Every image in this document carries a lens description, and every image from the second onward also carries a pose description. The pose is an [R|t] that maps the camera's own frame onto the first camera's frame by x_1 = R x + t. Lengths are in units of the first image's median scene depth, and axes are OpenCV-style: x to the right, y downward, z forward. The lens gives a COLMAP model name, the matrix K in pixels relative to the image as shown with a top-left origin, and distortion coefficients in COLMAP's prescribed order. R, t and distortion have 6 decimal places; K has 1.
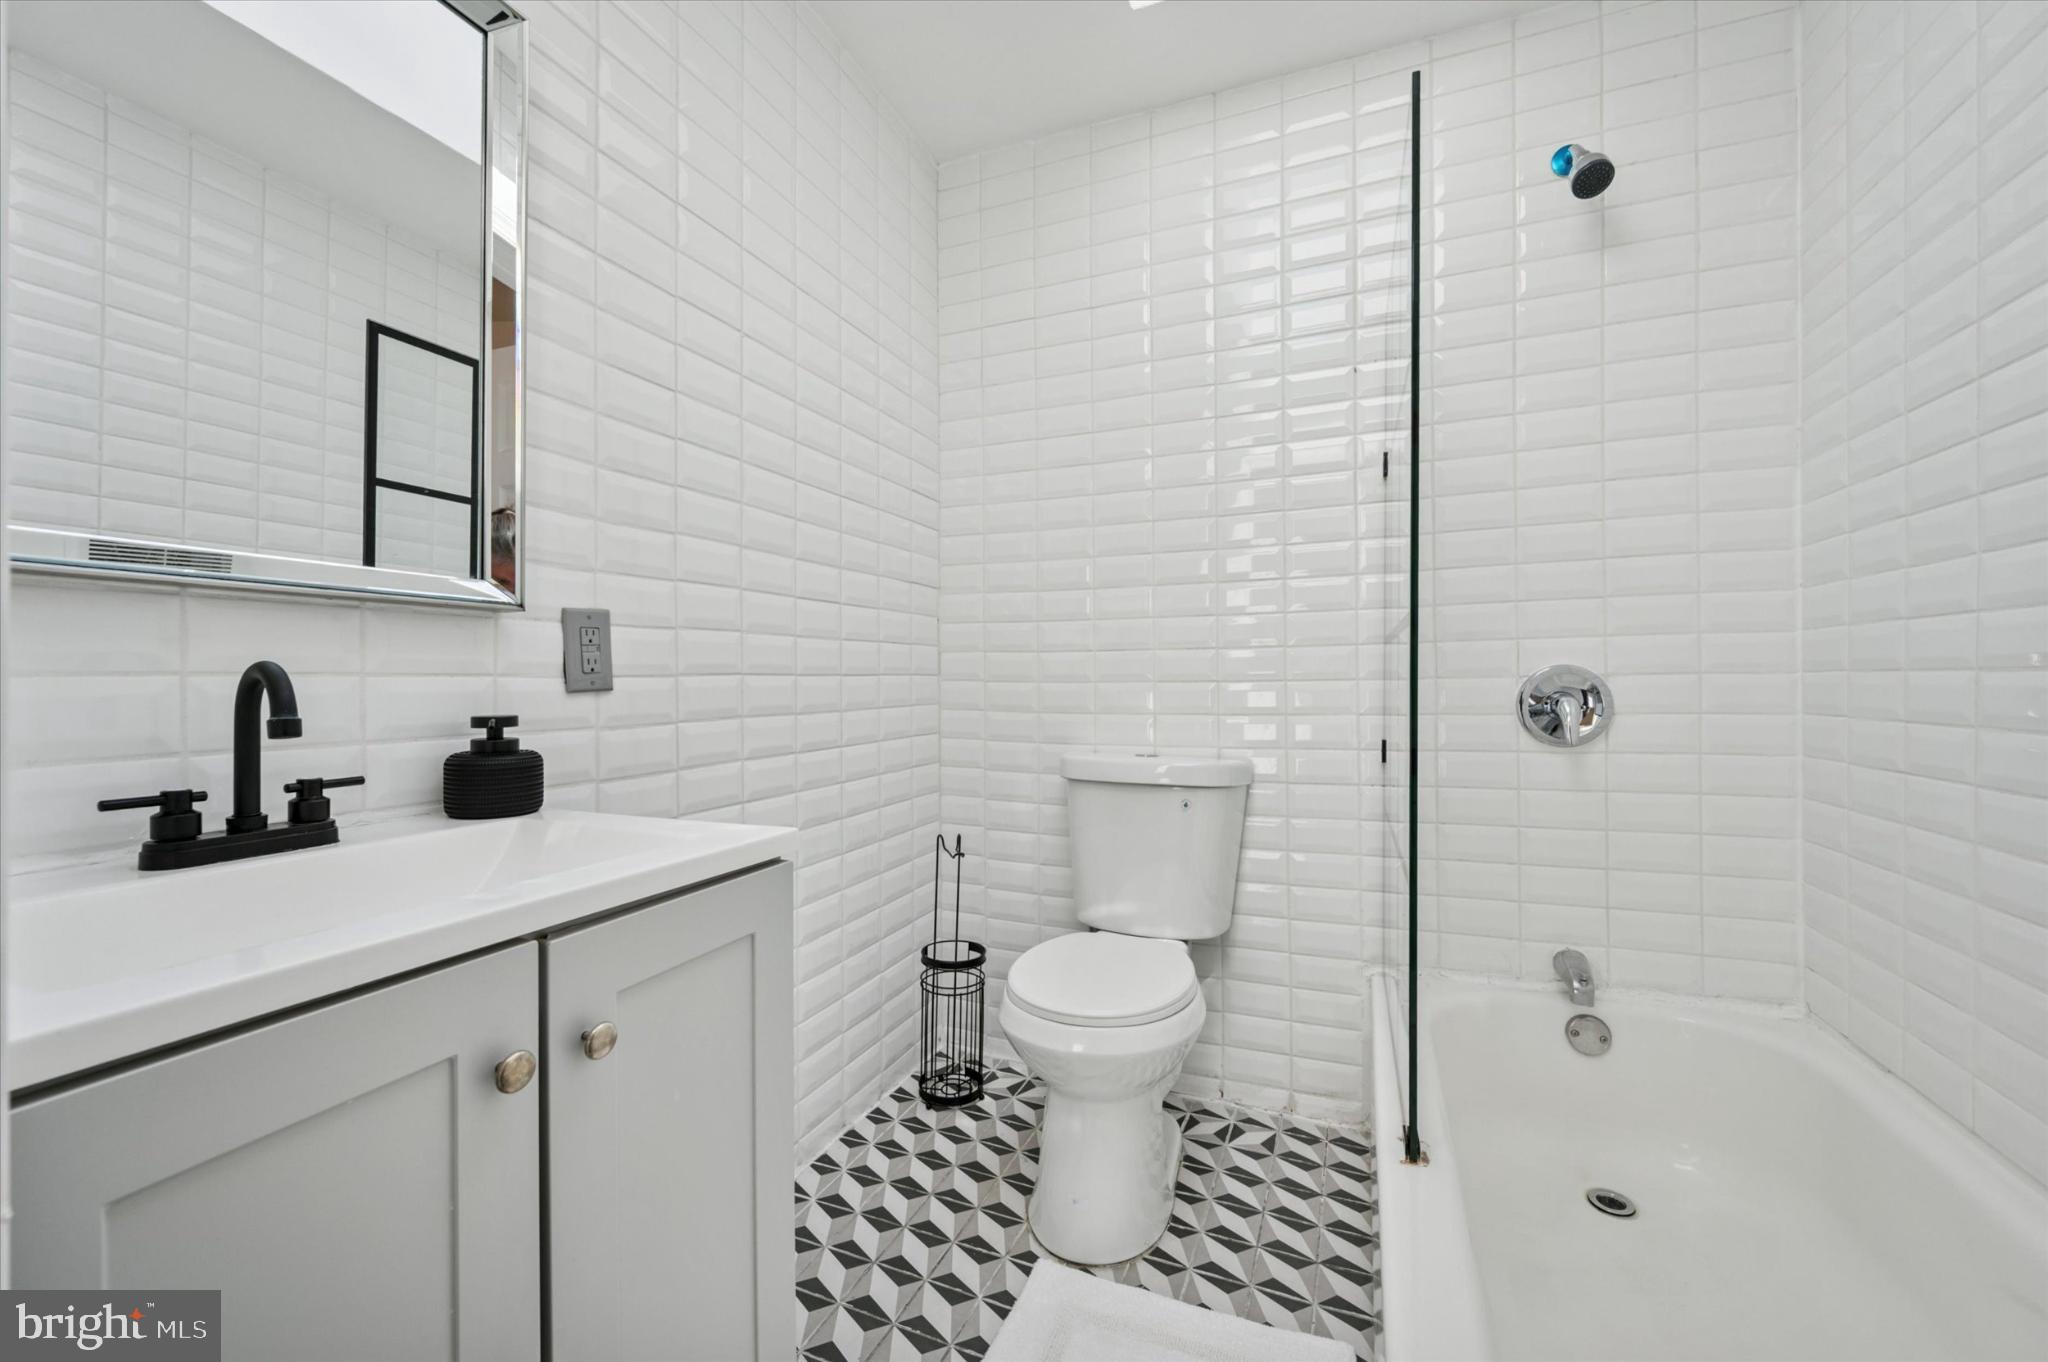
lens RADIAL K [[808.9, 0, 1016.6], [0, 808.9, 686.0], [0, 0, 1]] dist [-0.001163, -0.001506]
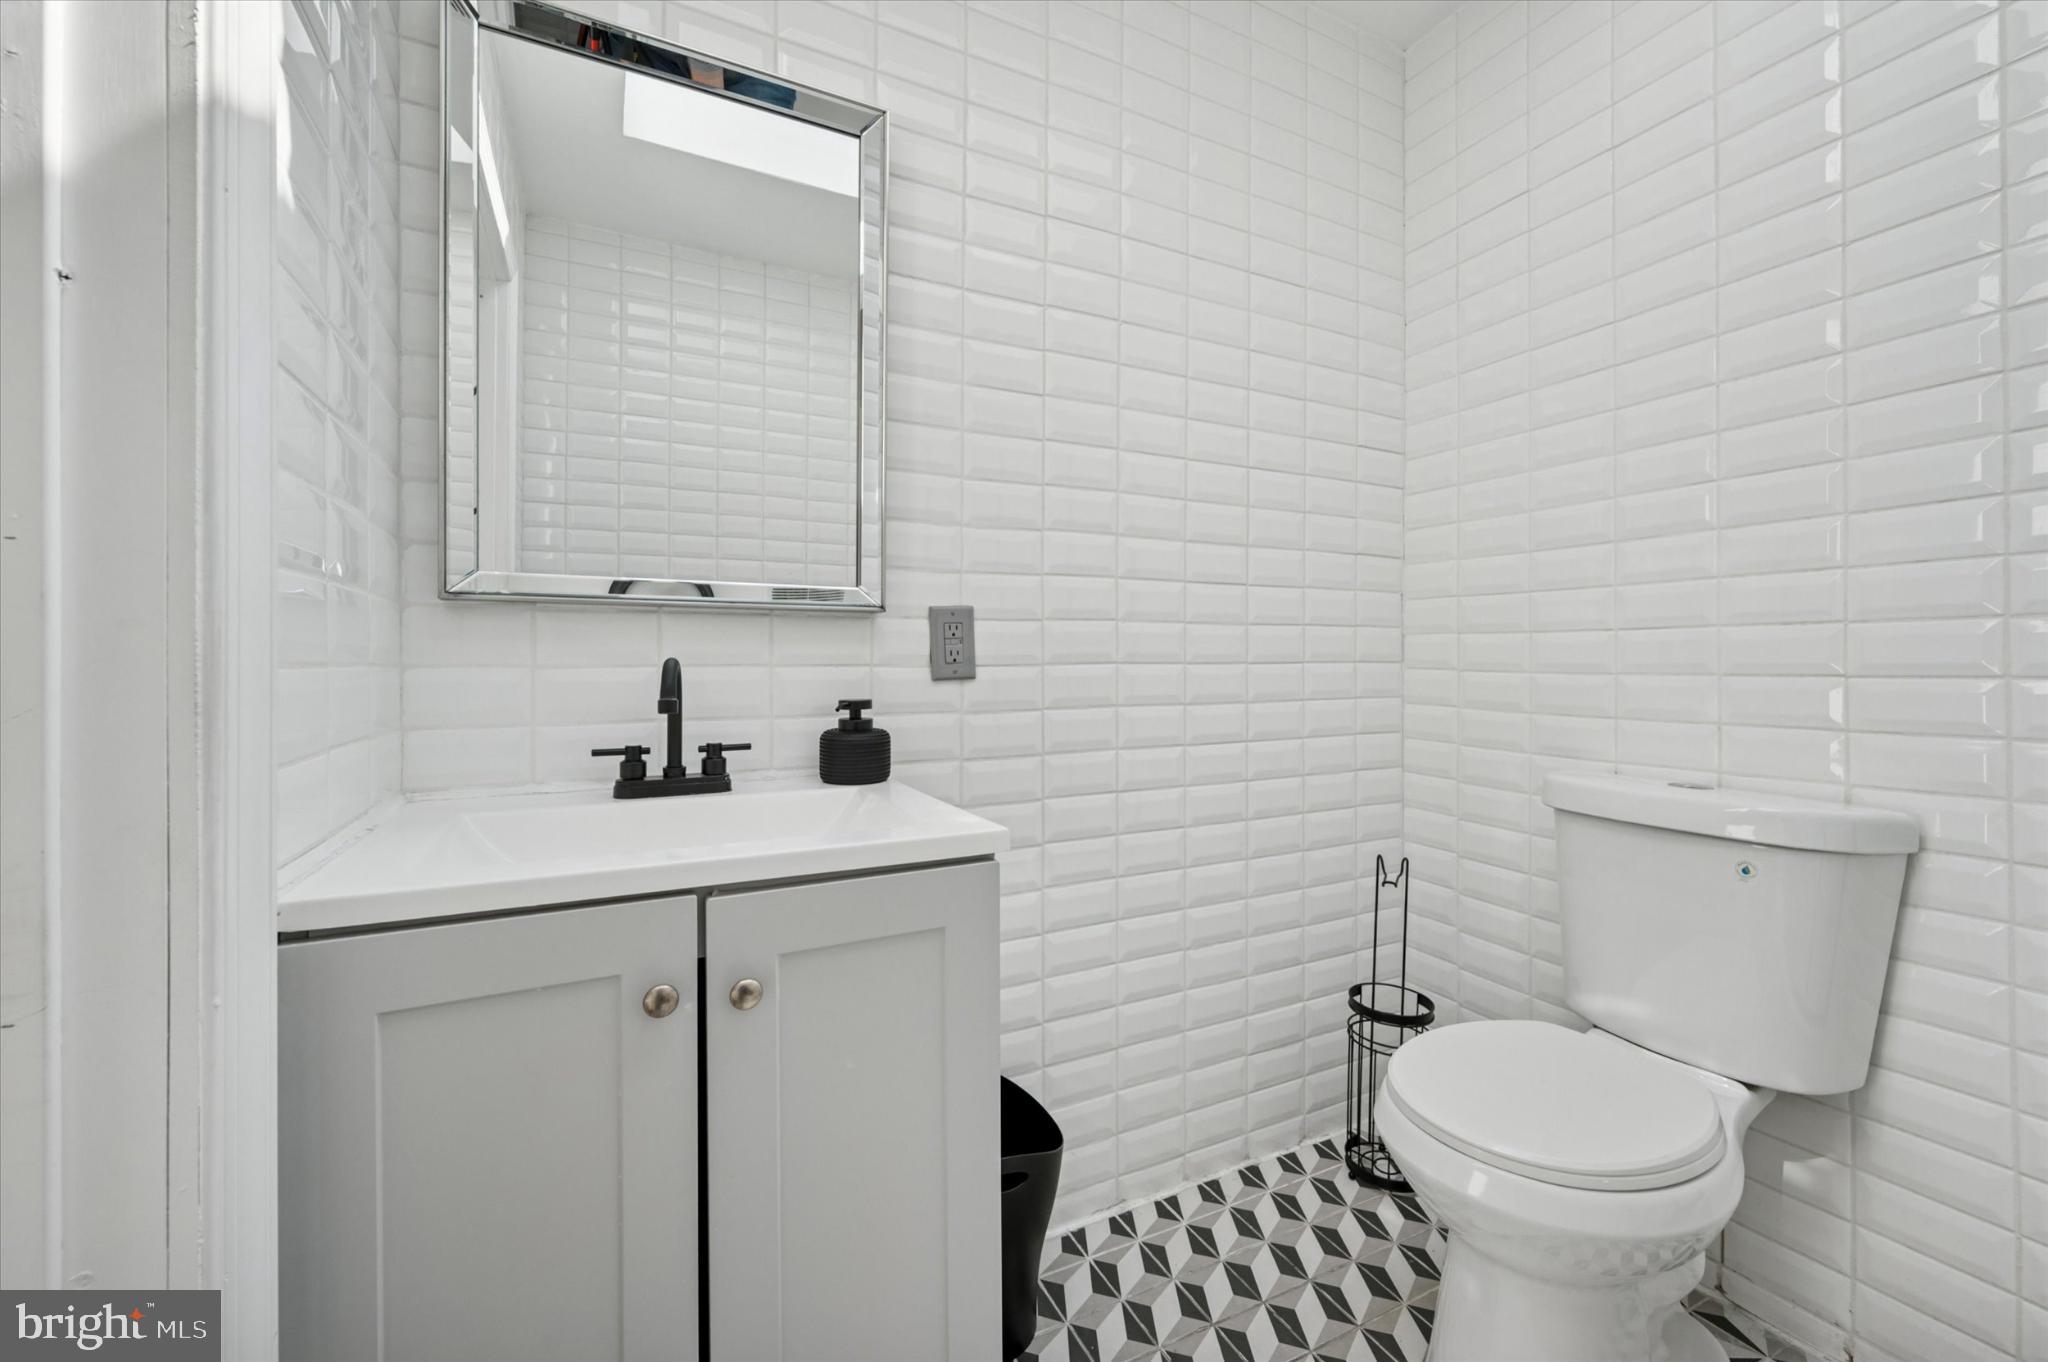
lens RADIAL K [[808.9, 0, 1018.2], [0, 808.9, 661.7], [0, 0, 1]] dist [-0.001163, -0.001506]
pose [[0.753517, 0.004584, -0.657413, 0.229765], [-0.008016, 0.999965, -0.002216, -0.013387], [0.657380, 0.006940, 0.753527, 0.171506]]
